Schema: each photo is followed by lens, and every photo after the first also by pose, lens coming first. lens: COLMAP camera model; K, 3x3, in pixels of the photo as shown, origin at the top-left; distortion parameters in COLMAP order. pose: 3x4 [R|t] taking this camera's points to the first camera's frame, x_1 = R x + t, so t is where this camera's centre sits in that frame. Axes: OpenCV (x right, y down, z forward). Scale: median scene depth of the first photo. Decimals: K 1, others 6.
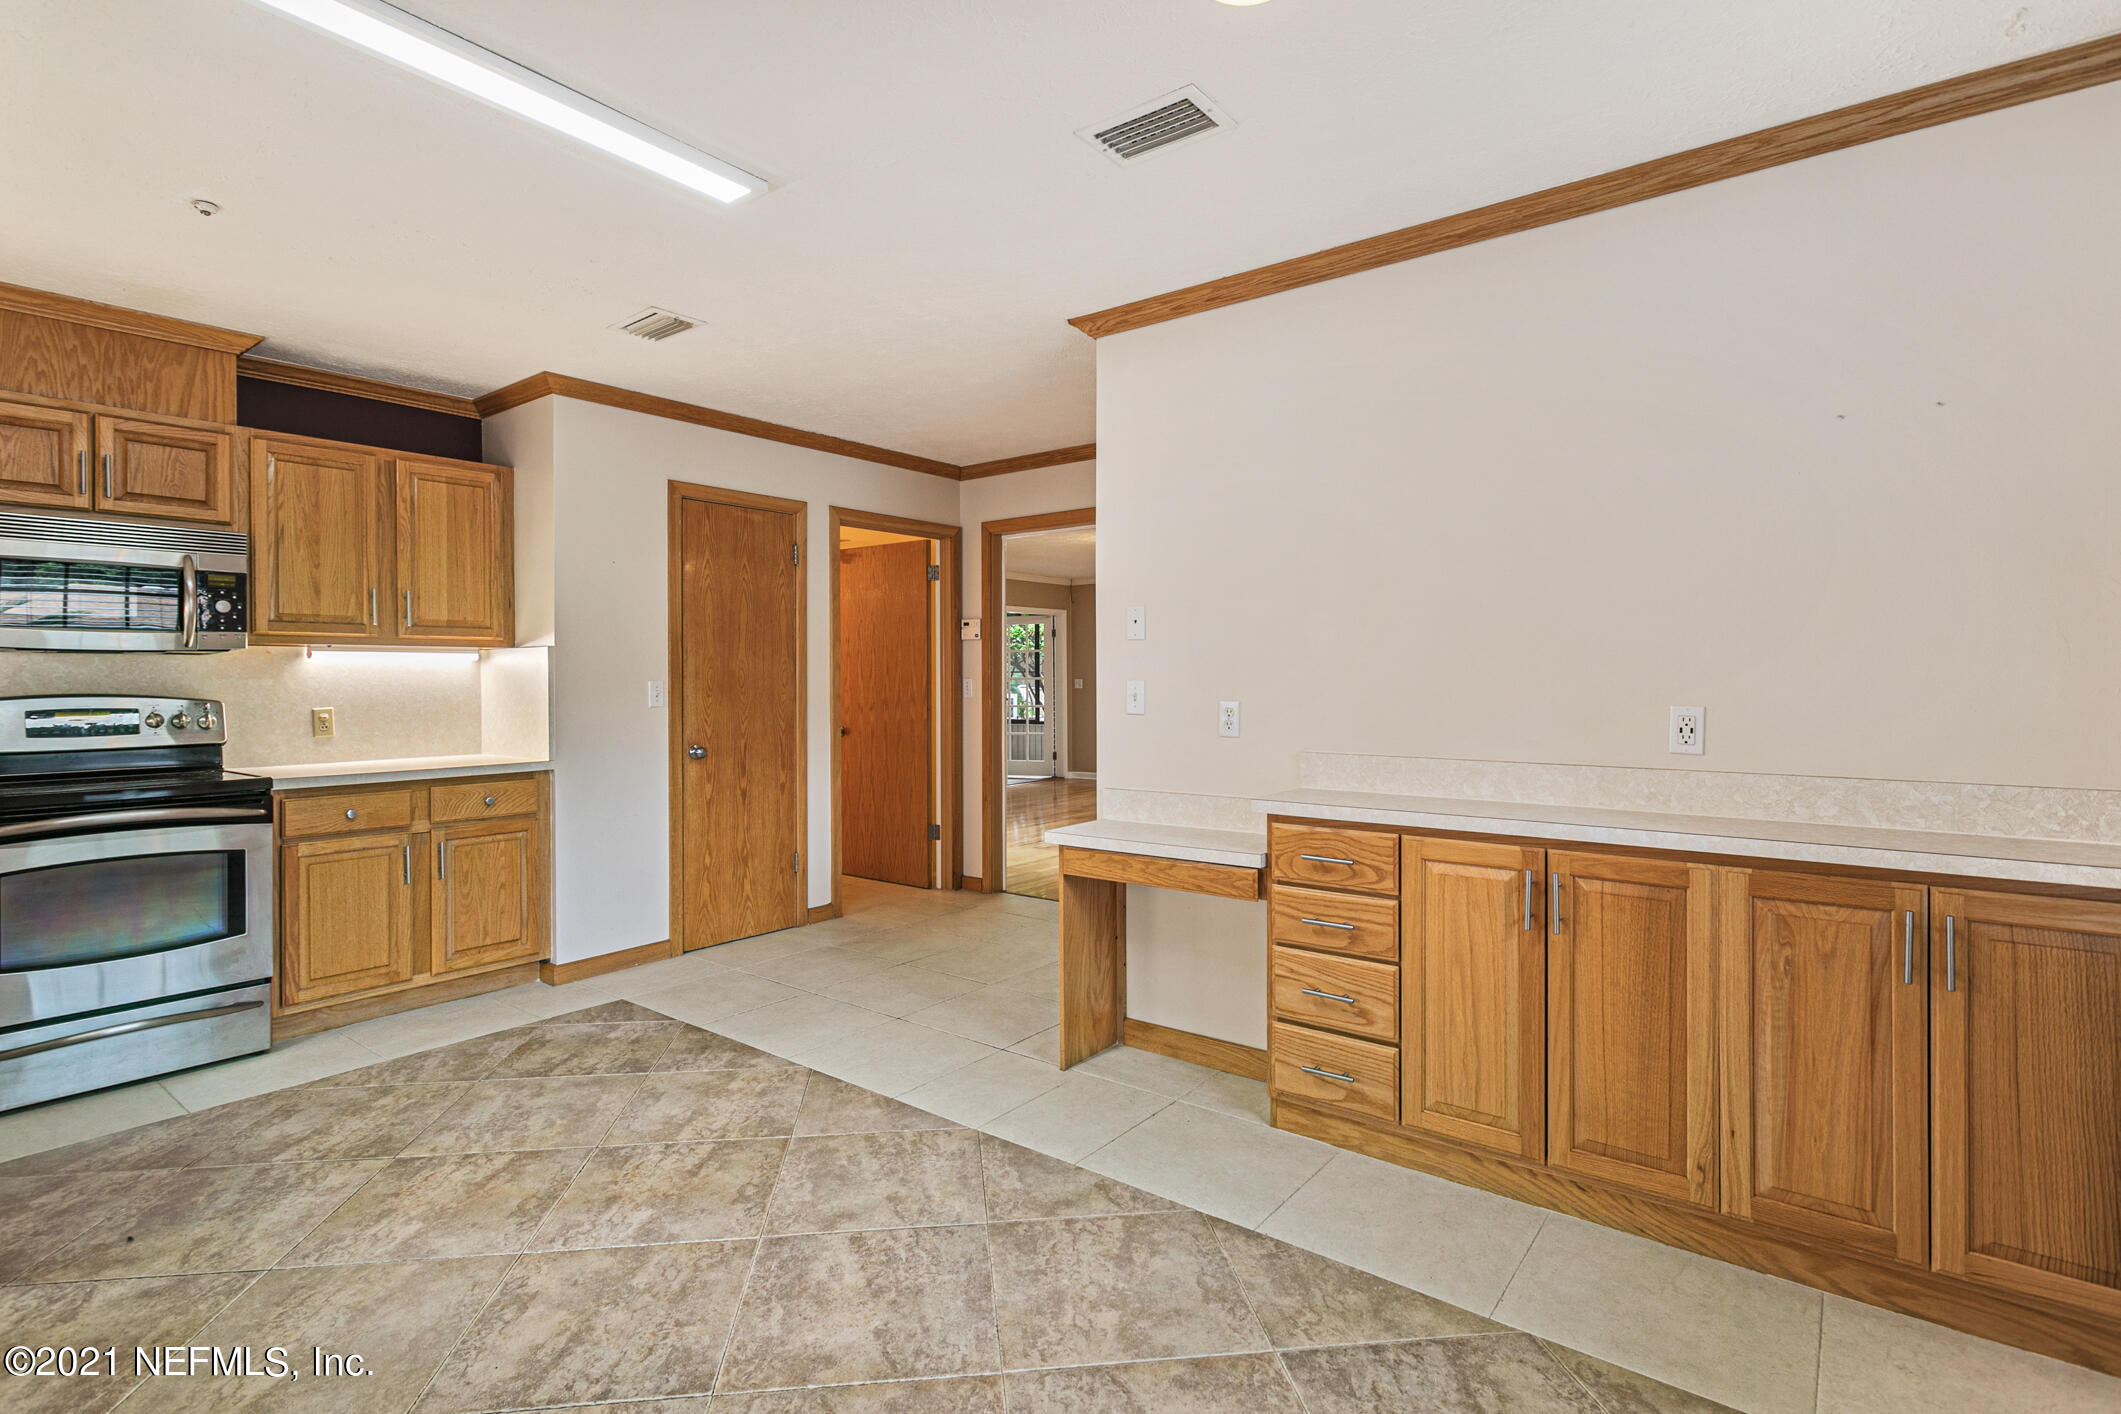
lens RADIAL K [[1021.9, 0, 1050.1], [0, 1021.9, 685.2], [0, 0, 1]] dist [0.000377, -0.000015]
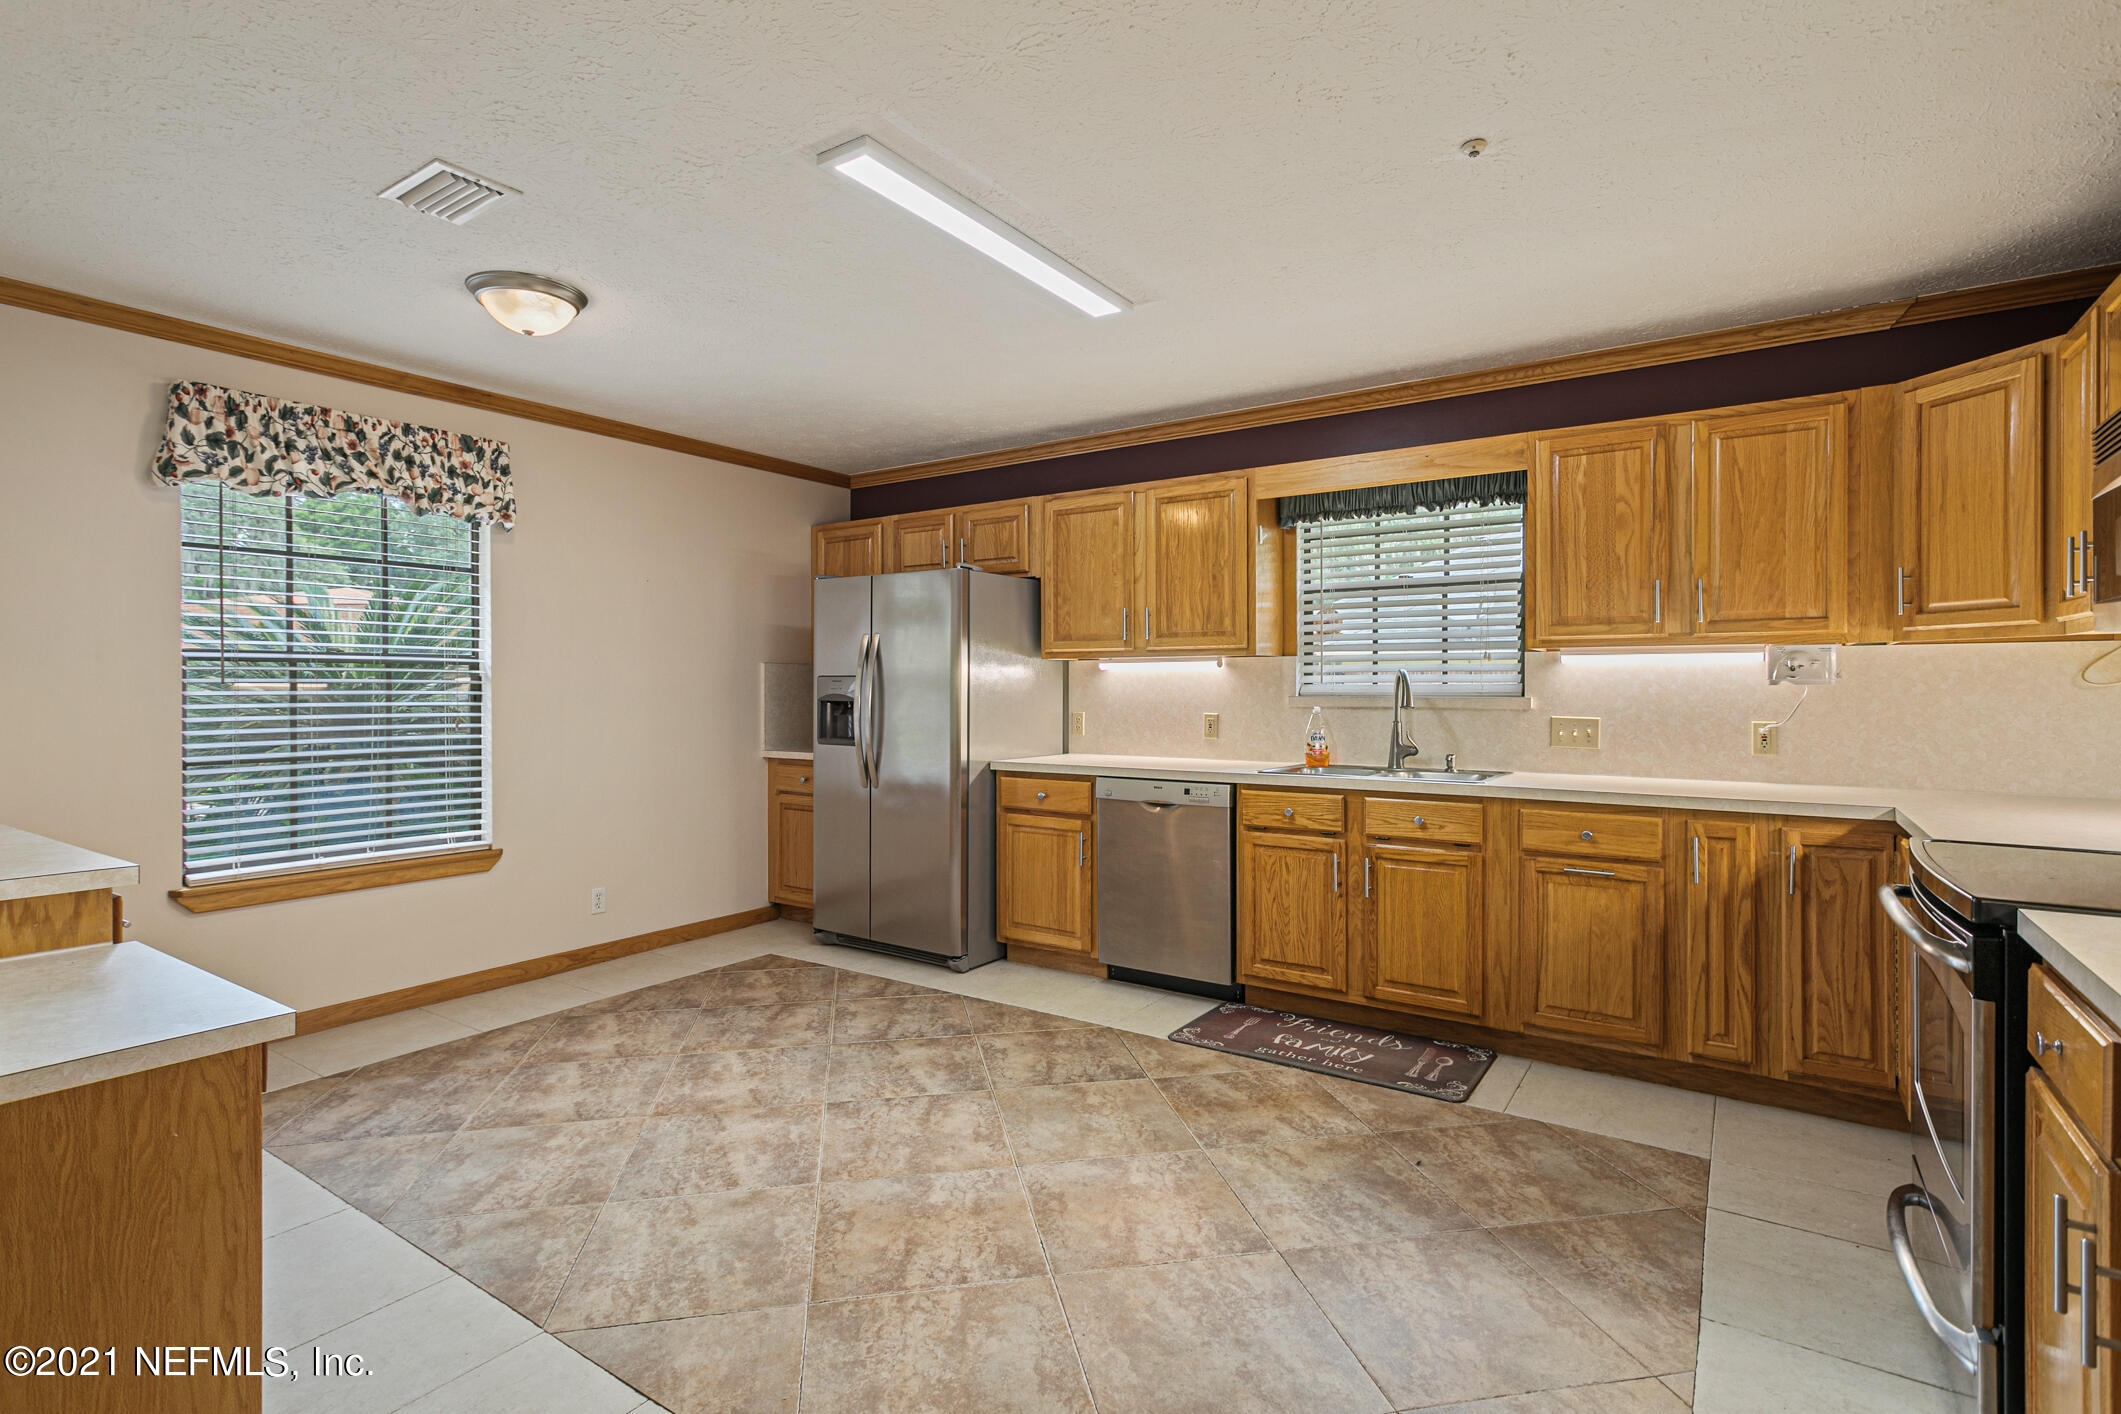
lens RADIAL K [[1021.9, 0, 1054.3], [0, 1021.9, 687.3], [0, 0, 1]] dist [0.000377, -0.000015]
pose [[-0.997483, 0.005200, -0.070719, -0.384047], [0.004506, 0.999940, 0.009959, -0.015379], [0.070767, 0.009615, -0.997447, 1.761491]]
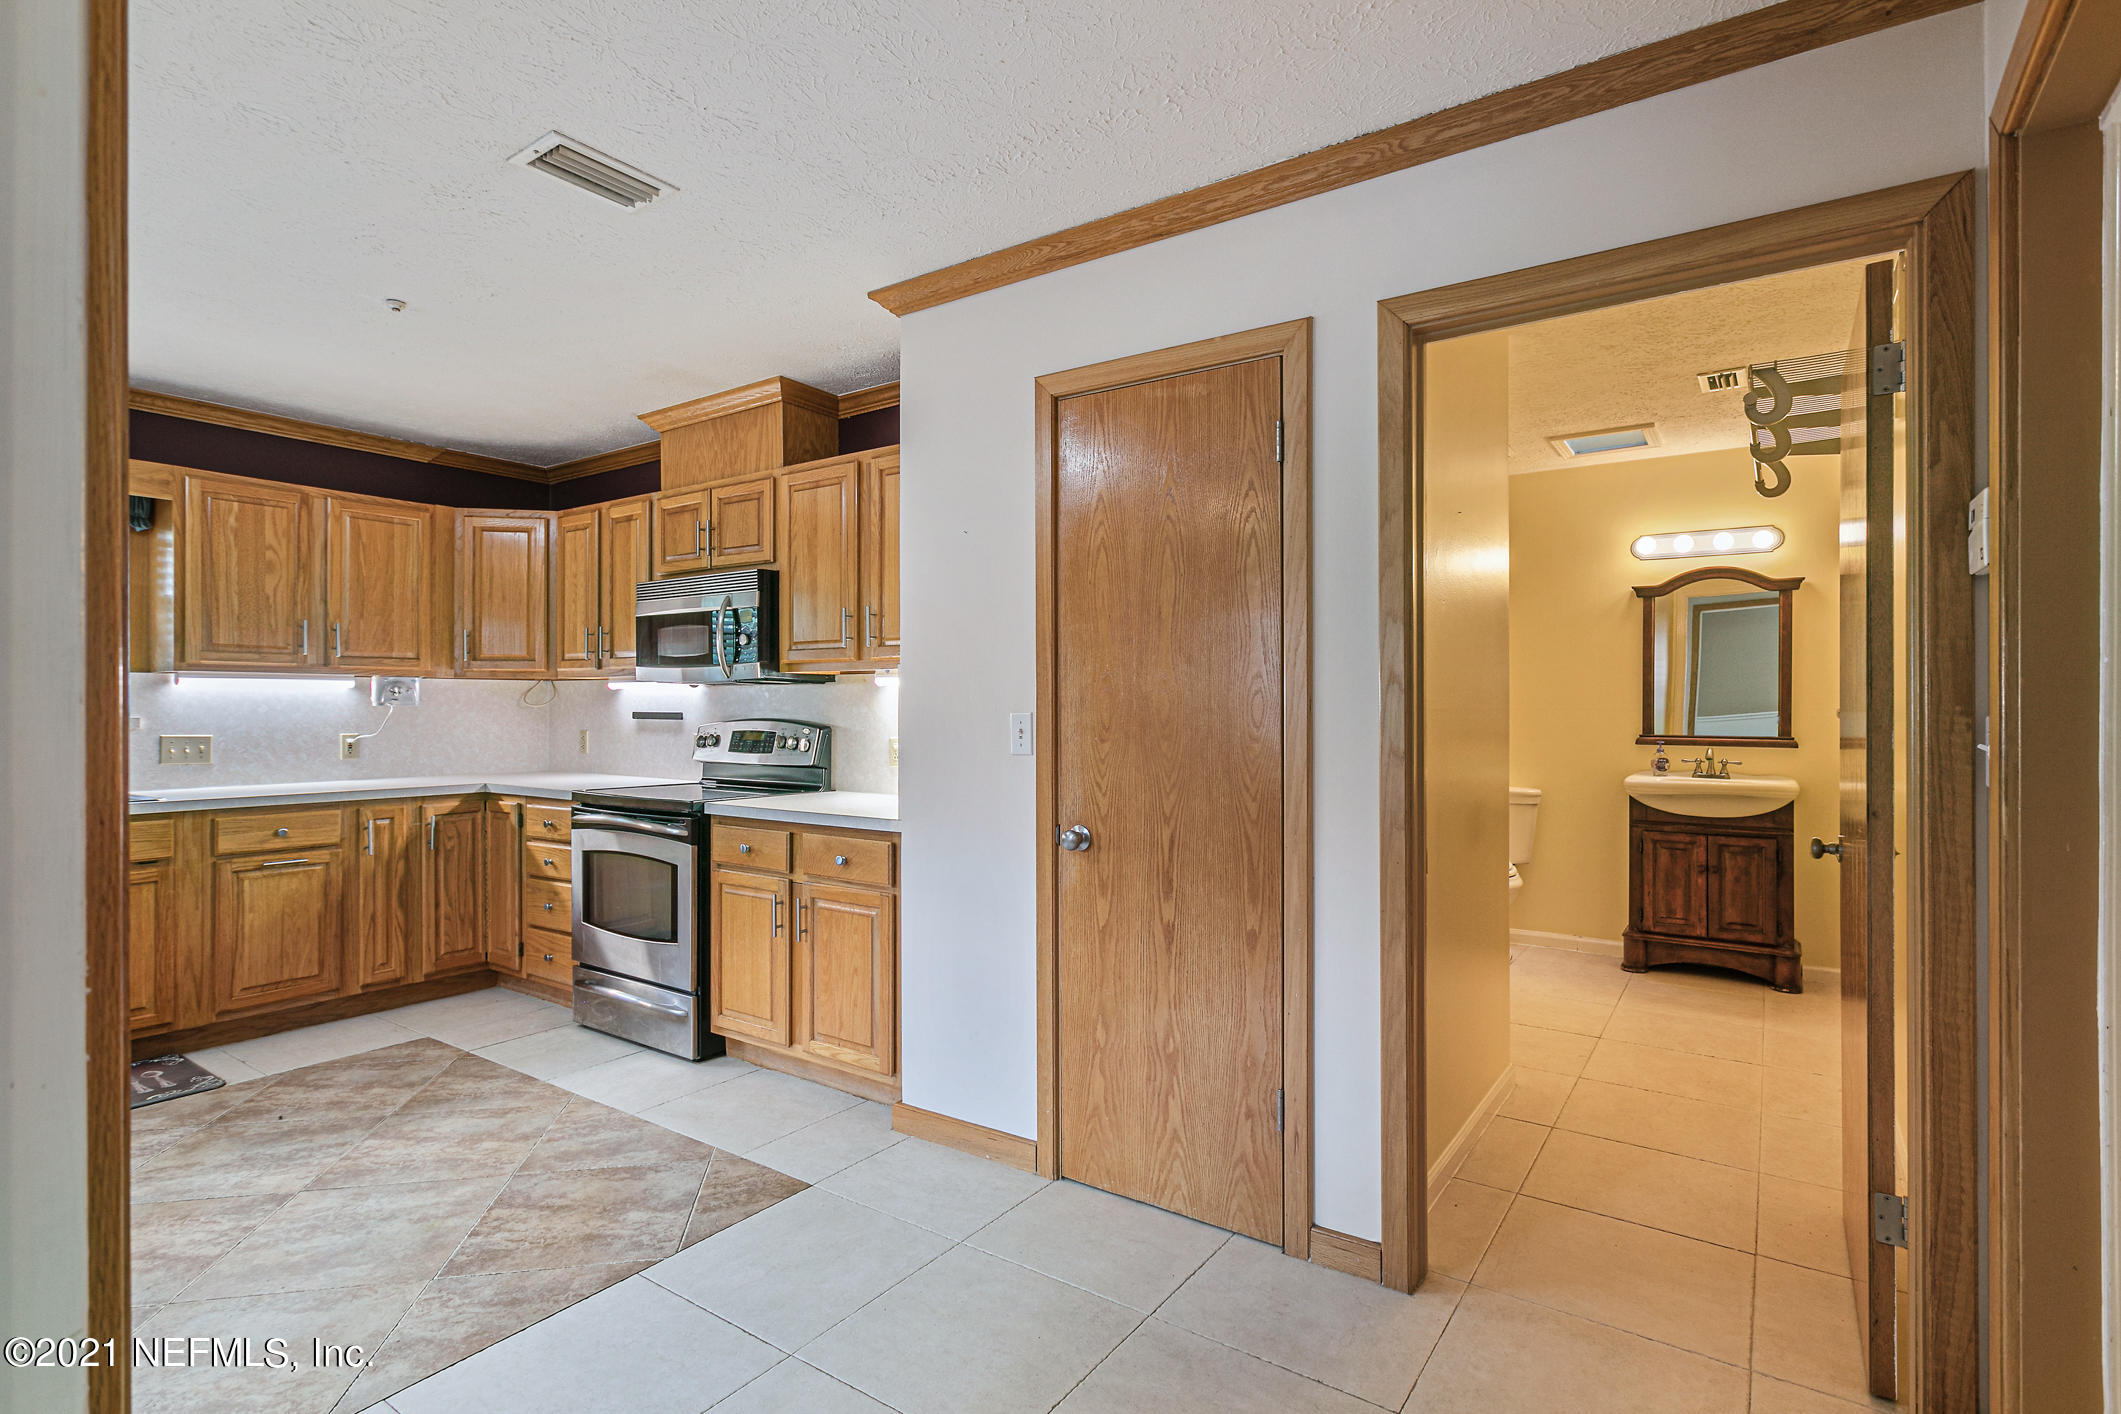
lens RADIAL K [[1021.9, 0, 1059.6], [0, 1021.9, 712.5], [0, 0, 1]] dist [0.000377, -0.000015]
pose [[0.065056, 0.011240, -0.997818, 0.374717], [-0.008426, 0.999907, 0.010714, -0.018193], [0.997846, 0.007710, 0.065144, 1.604190]]
